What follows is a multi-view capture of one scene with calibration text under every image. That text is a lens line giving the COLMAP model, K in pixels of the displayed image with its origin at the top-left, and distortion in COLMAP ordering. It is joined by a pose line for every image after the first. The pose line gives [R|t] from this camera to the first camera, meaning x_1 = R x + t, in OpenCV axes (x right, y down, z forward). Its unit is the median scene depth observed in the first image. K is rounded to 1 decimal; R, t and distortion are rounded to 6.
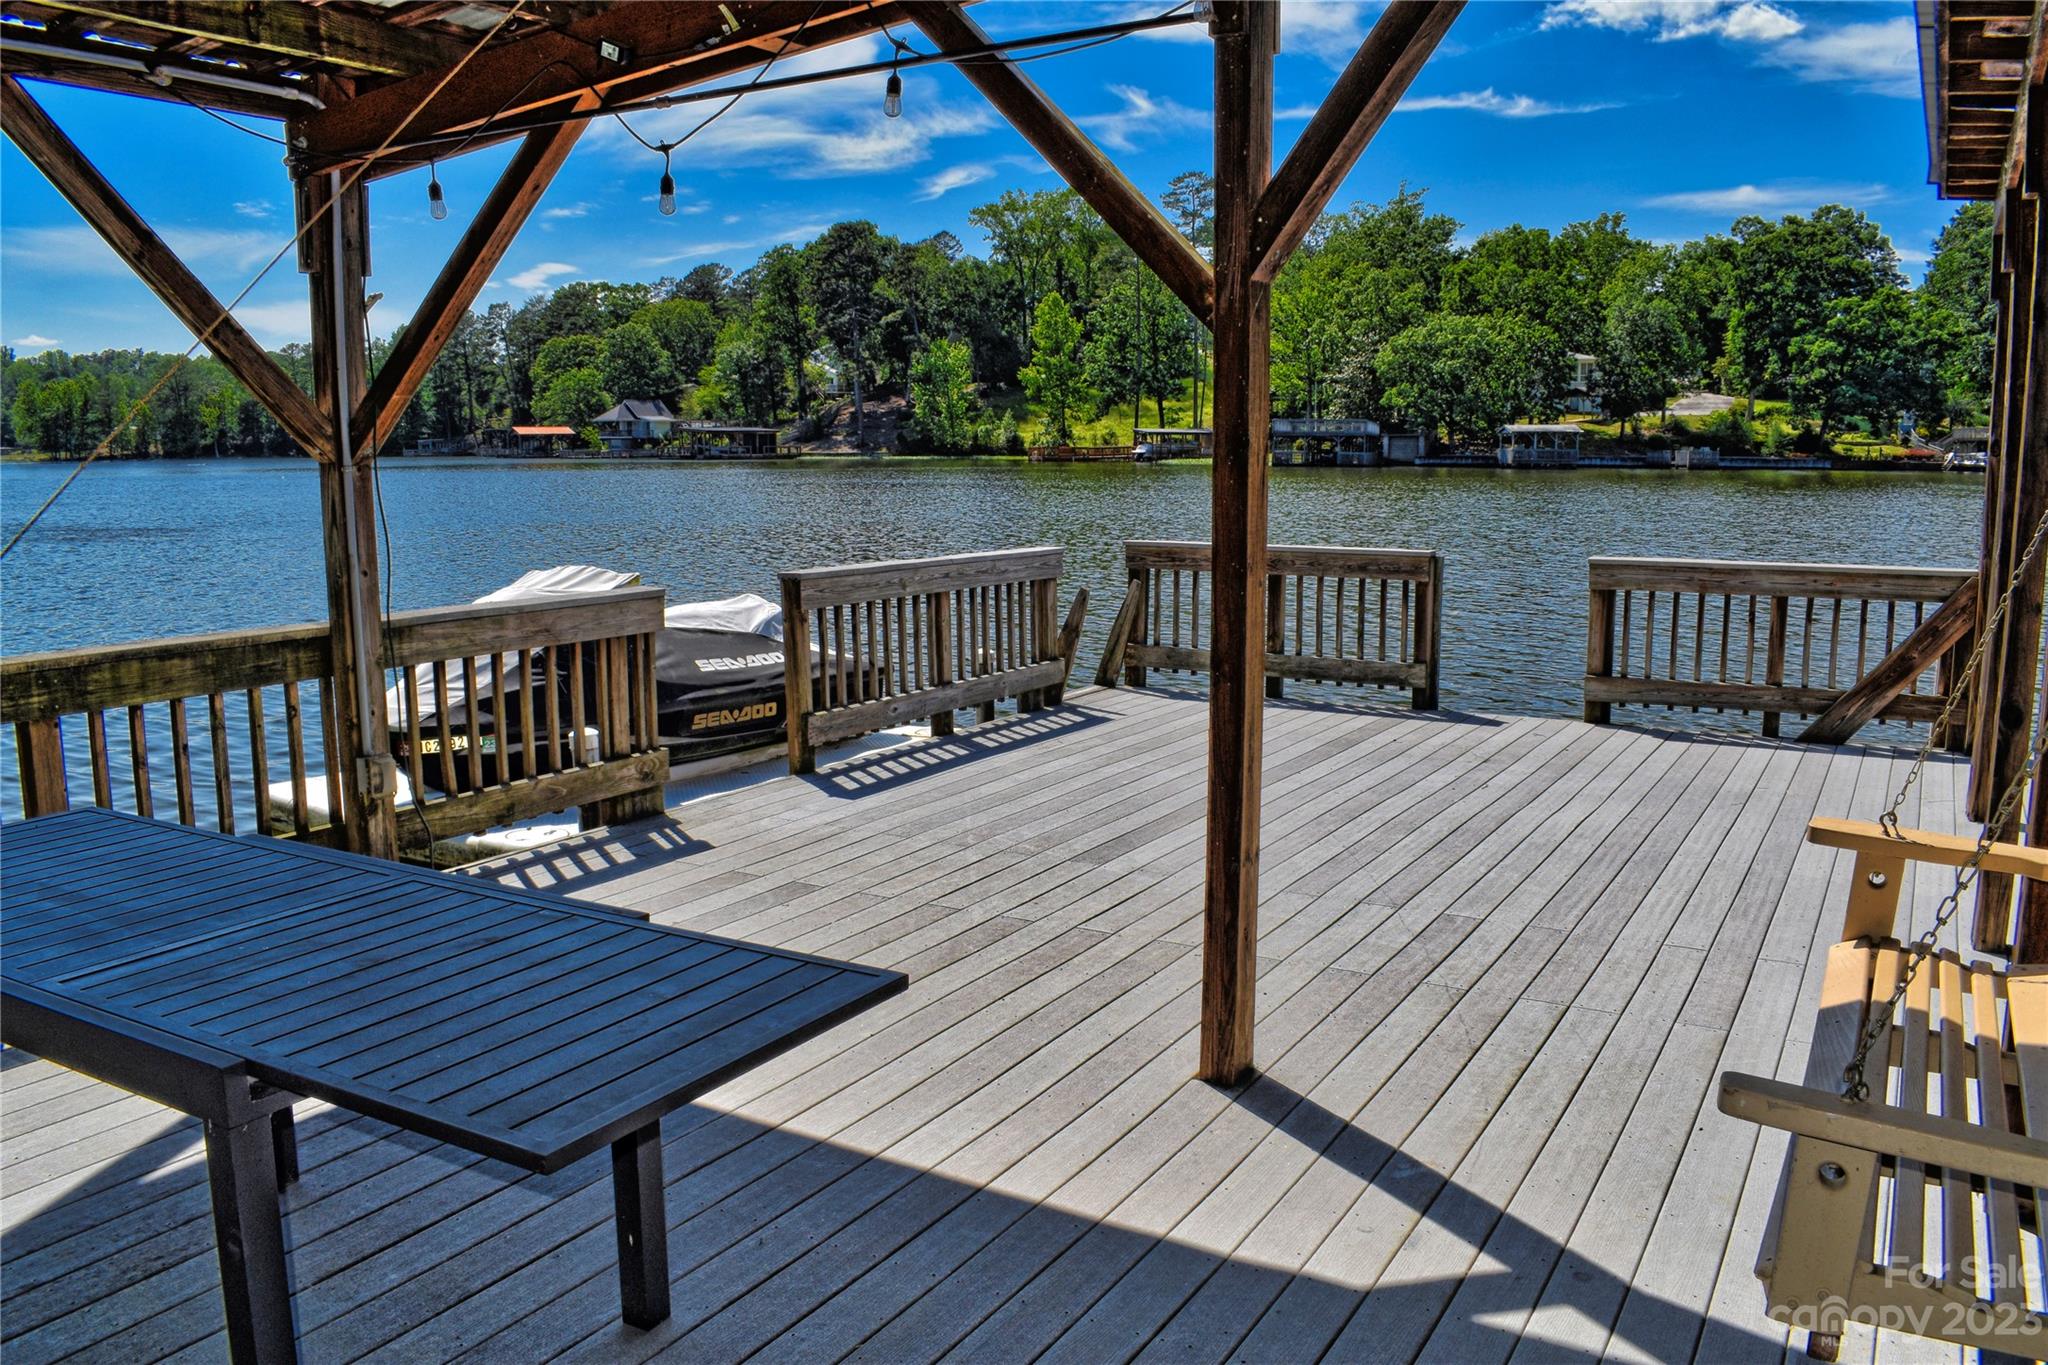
lens RADIAL K [[1597.3, 0, 1039.2], [0, 1597.3, 701.1], [0, 0, 1]] dist [-0.098232, 0.017162]
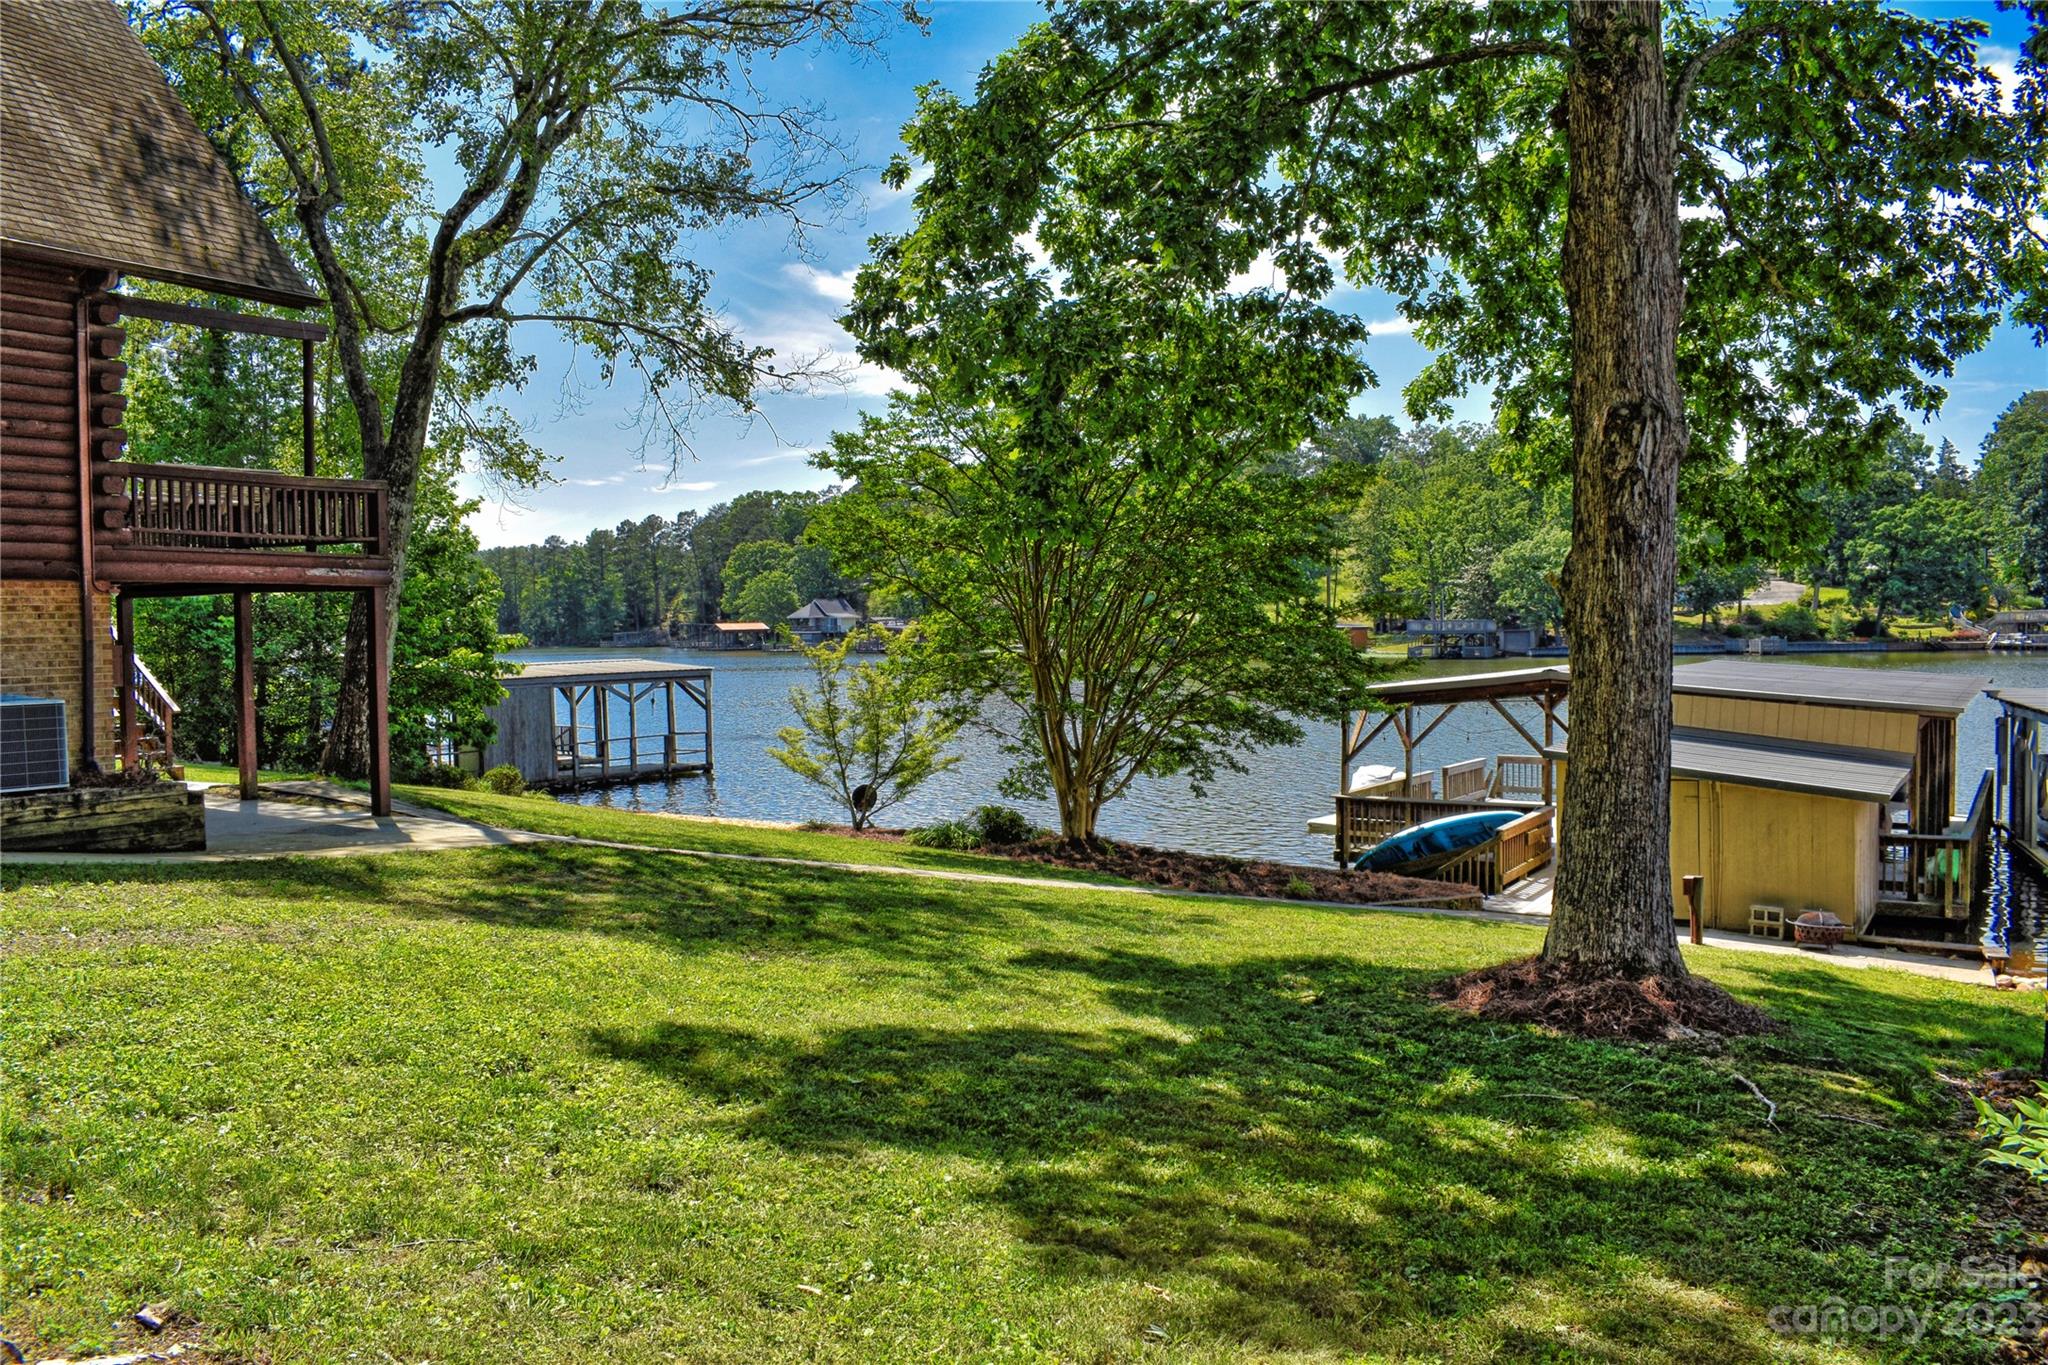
lens RADIAL K [[1597.3, 0, 1030.6], [0, 1597.3, 698.7], [0, 0, 1]] dist [-0.098232, 0.017162]
pose [[0.997831, -0.012115, -0.064702, -0.054896], [0.004936, 0.993922, -0.109980, 0.011306], [0.065641, 0.109422, 0.991826, -0.186394]]
